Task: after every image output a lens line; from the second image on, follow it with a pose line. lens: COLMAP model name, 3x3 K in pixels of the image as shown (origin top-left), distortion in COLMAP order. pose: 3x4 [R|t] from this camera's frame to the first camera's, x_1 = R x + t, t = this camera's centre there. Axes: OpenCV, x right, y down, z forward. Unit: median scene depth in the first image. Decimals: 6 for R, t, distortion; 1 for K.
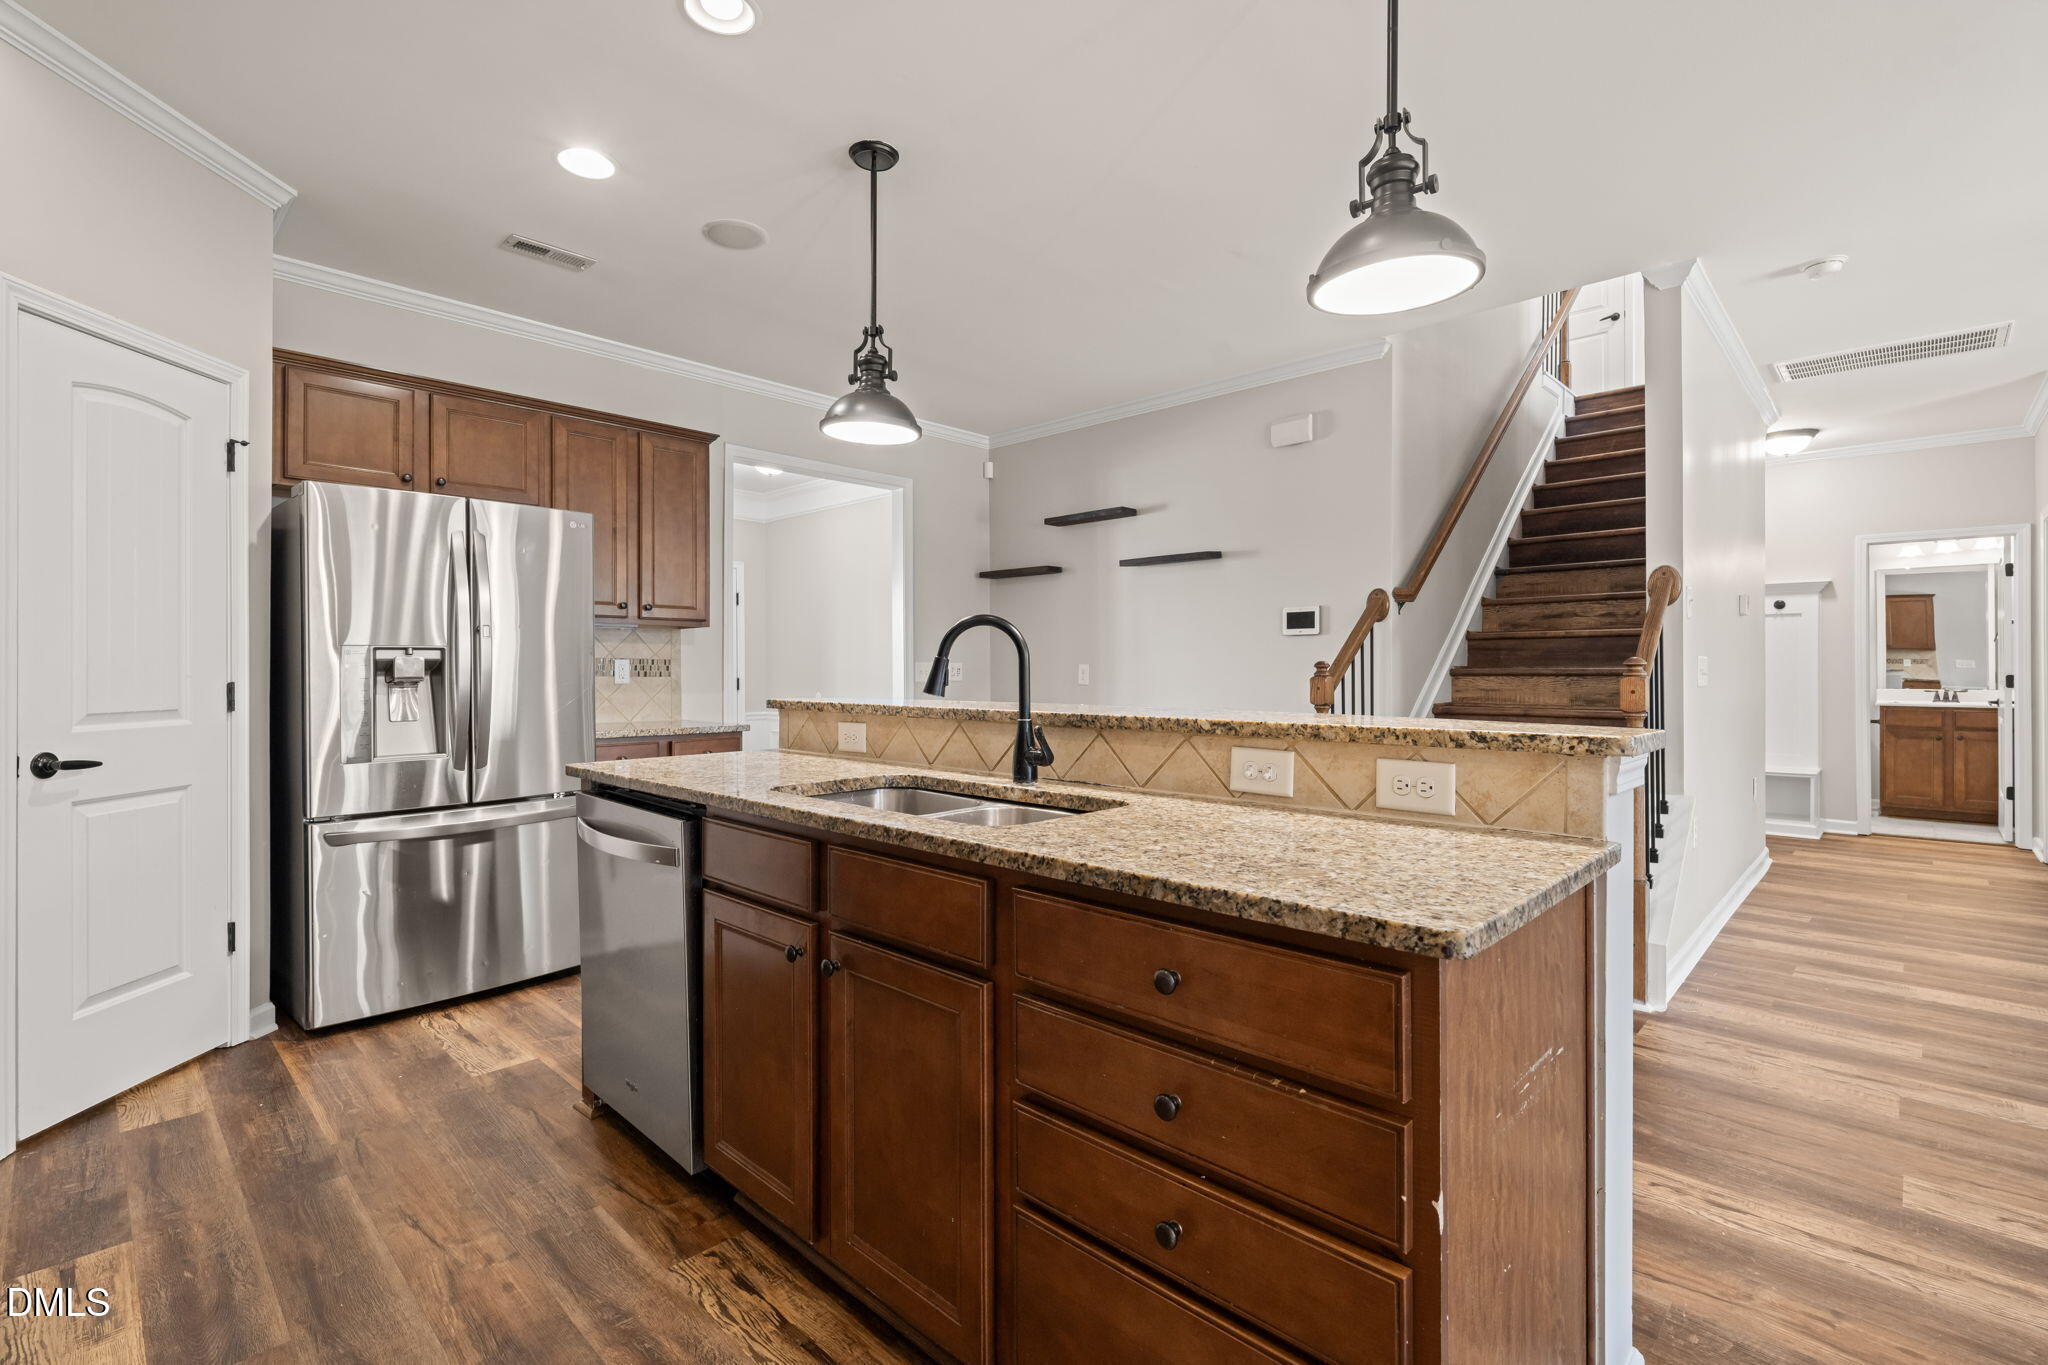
lens RADIAL K [[950.7, 0, 997.2], [0, 950.7, 665.2], [0, 0, 1]] dist [0.003801, 0.001193]
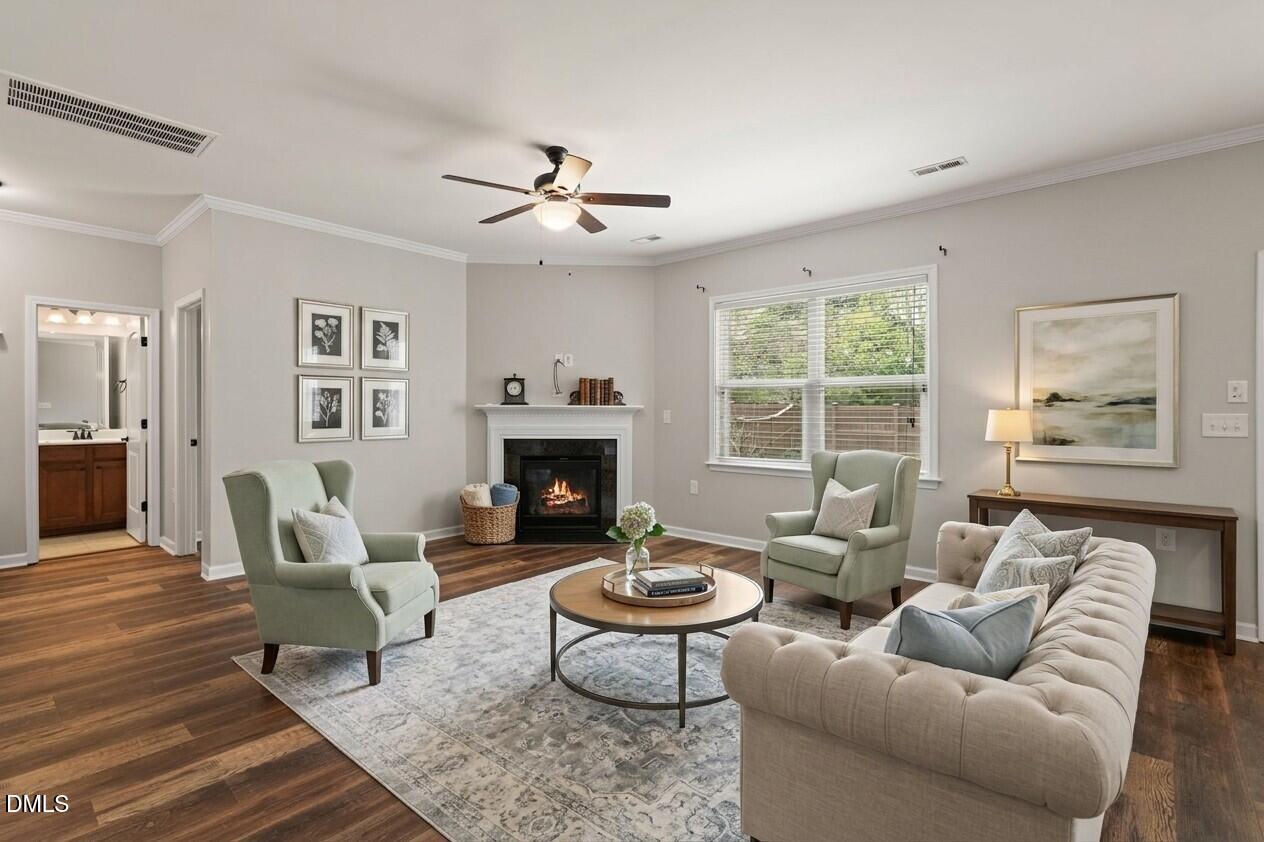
lens RADIAL K [[586.7, 0, 623.0], [0, 586.7, 409.8], [0, 0, 1]] dist [0.003801, 0.001193]
pose [[-0.035255, -0.003251, 0.999373, 0.273920], [-0.005370, 0.999981, 0.003064, -0.013056], [-0.999364, -0.005259, -0.035272, 0.477428]]
